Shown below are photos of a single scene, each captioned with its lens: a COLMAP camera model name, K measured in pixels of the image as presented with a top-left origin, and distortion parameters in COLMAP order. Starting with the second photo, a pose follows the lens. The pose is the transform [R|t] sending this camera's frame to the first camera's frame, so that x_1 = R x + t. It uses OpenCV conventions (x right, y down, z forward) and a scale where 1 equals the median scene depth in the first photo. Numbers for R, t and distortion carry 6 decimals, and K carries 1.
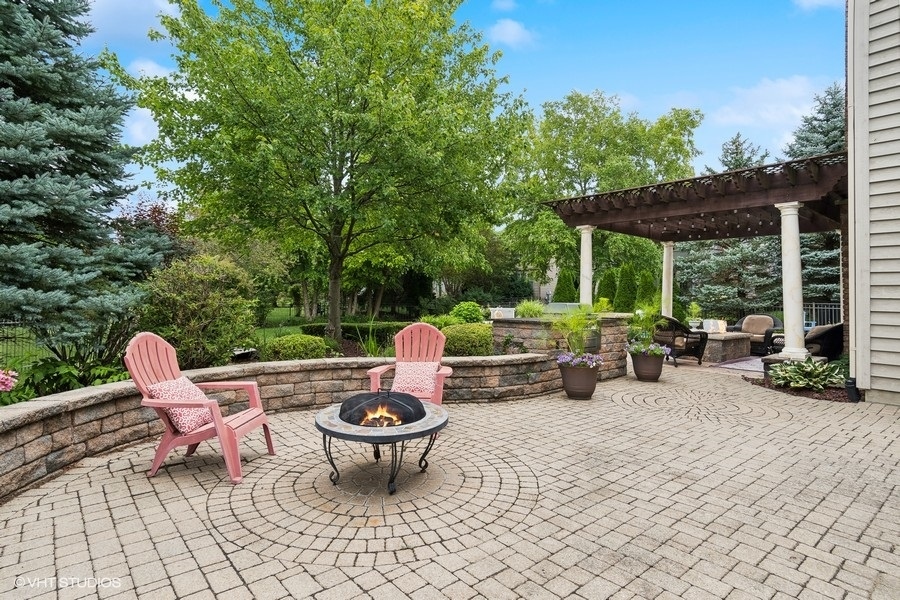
lens RADIAL K [[489.5, 0, 451.2], [0, 489.5, 296.2], [0, 0, 1]] dist [0.005266, 0.002358]
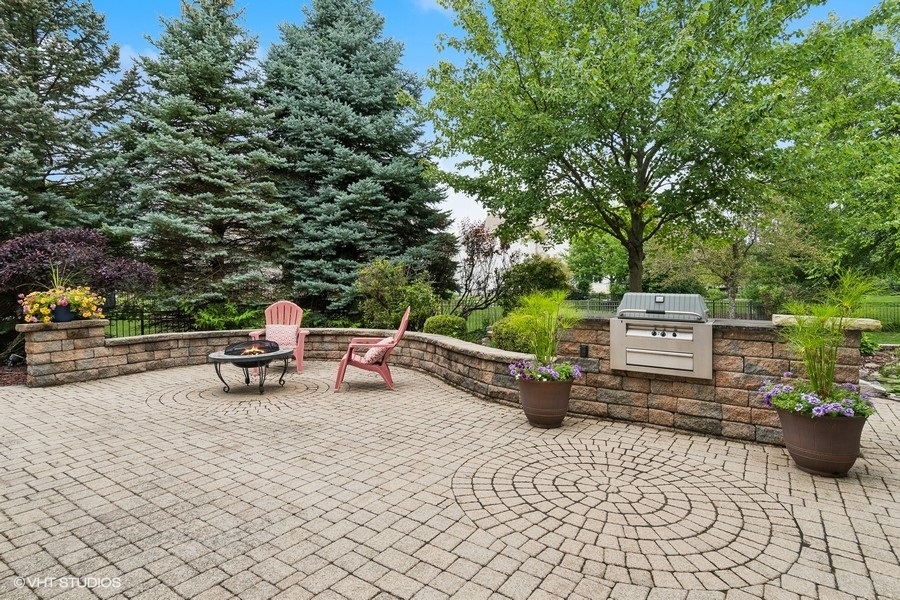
lens RADIAL K [[489.5, 0, 450.8], [0, 489.5, 298.7], [0, 0, 1]] dist [0.005266, 0.002358]
pose [[0.238714, 0.017684, -0.970929, 1.571568], [-0.005364, 0.999843, 0.016892, 0.022818], [0.971075, 0.001175, 0.238772, 1.189078]]
